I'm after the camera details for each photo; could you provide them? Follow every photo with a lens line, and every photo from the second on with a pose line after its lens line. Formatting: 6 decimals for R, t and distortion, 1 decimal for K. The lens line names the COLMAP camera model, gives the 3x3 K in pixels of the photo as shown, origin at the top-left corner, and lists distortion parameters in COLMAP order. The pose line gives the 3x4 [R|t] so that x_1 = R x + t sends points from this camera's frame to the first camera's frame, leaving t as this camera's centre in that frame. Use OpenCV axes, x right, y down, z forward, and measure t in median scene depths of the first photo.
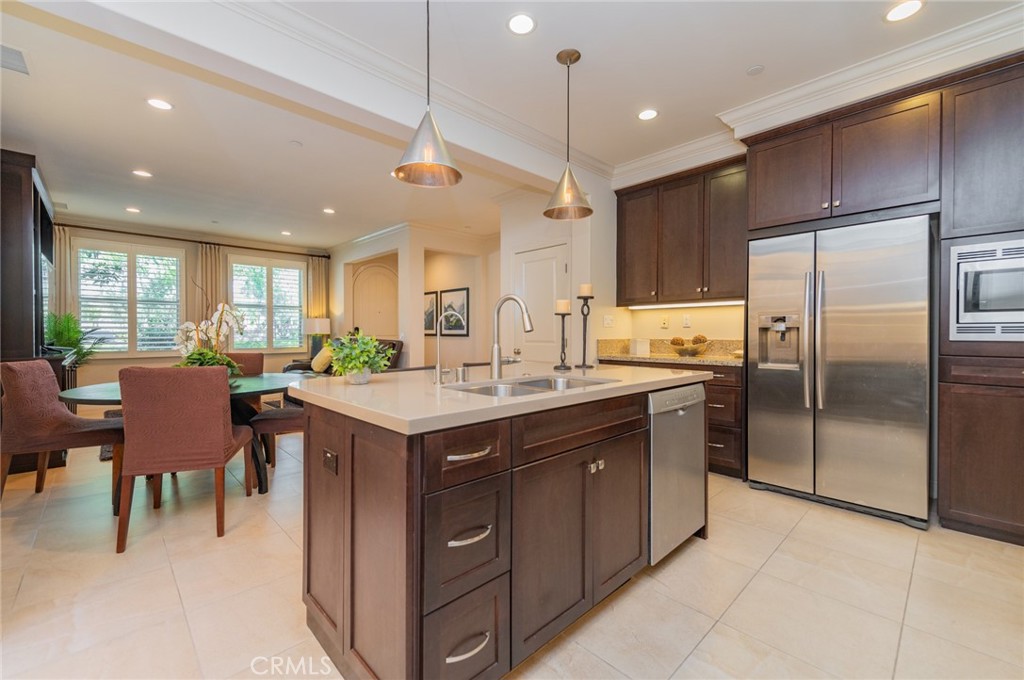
lens RADIAL K [[421.1, 0, 520.7], [0, 421.1, 336.4], [0, 0, 1]] dist [0.014557, -0.006073]
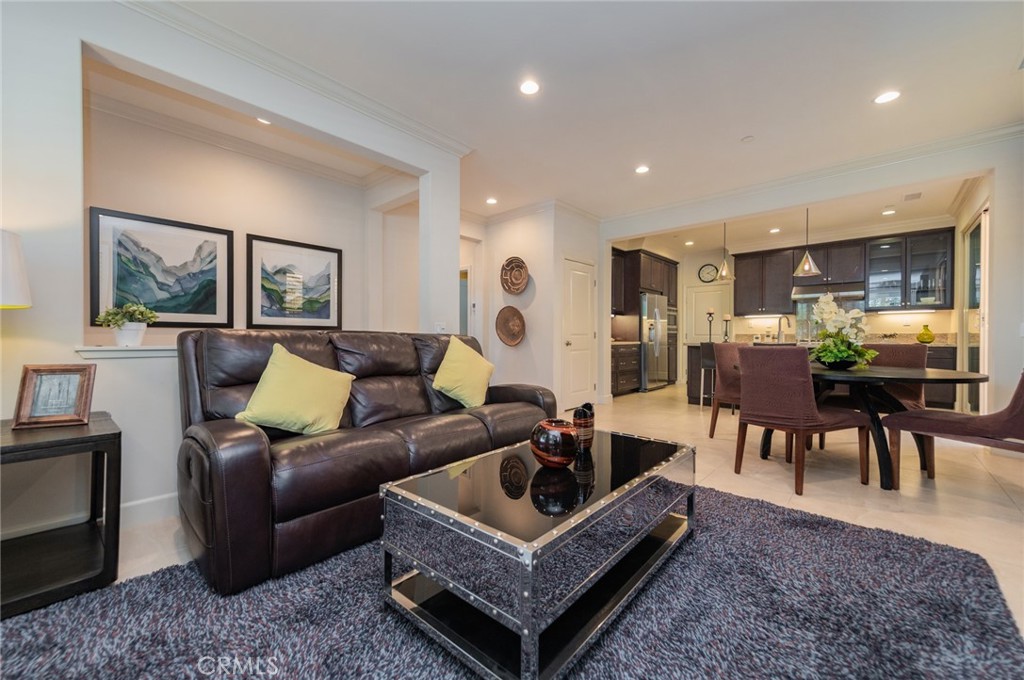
lens RADIAL K [[396.0, 0, 512.0], [0, 396.0, 340.0], [0, 0, 1]] dist [0.000734, -0.000023]
pose [[-0.055340, -0.008045, 0.998435, -1.815200], [0.004860, 0.999954, 0.008326, 0.026794], [-0.998456, 0.005313, -0.055298, 2.021224]]
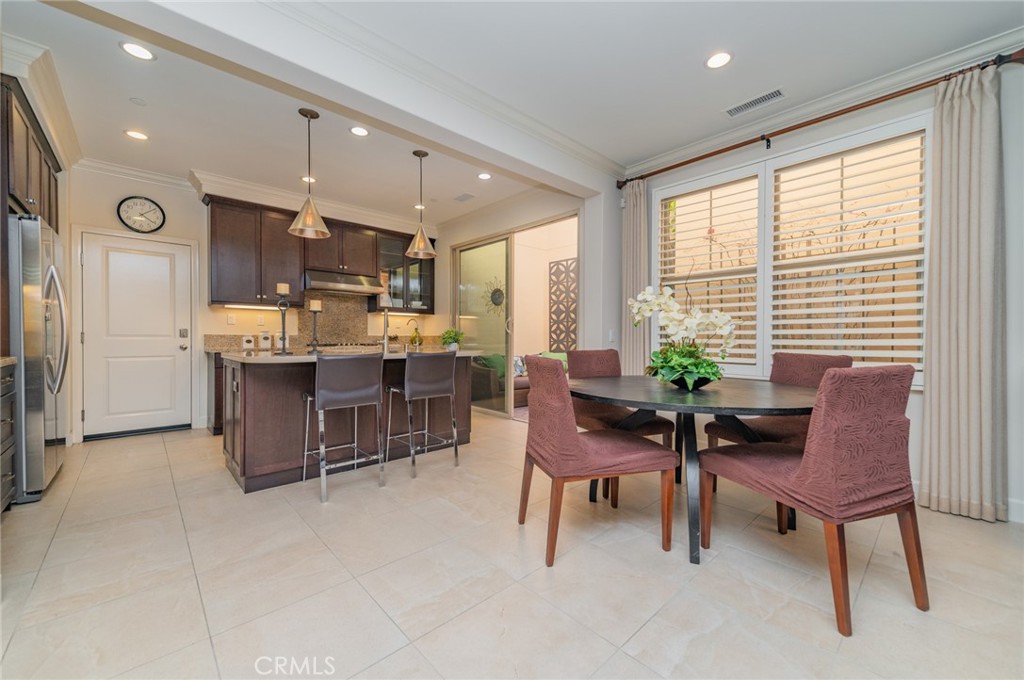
lens RADIAL K [[419.3, 0, 527.2], [0, 419.3, 343.5], [0, 0, 1]] dist [0.005932, -0.000711]
pose [[-0.999690, -0.003194, 0.024697, -0.513374], [-0.002794, 0.999864, 0.016225, 0.020958], [-0.024746, 0.016151, -0.999563, 1.969930]]
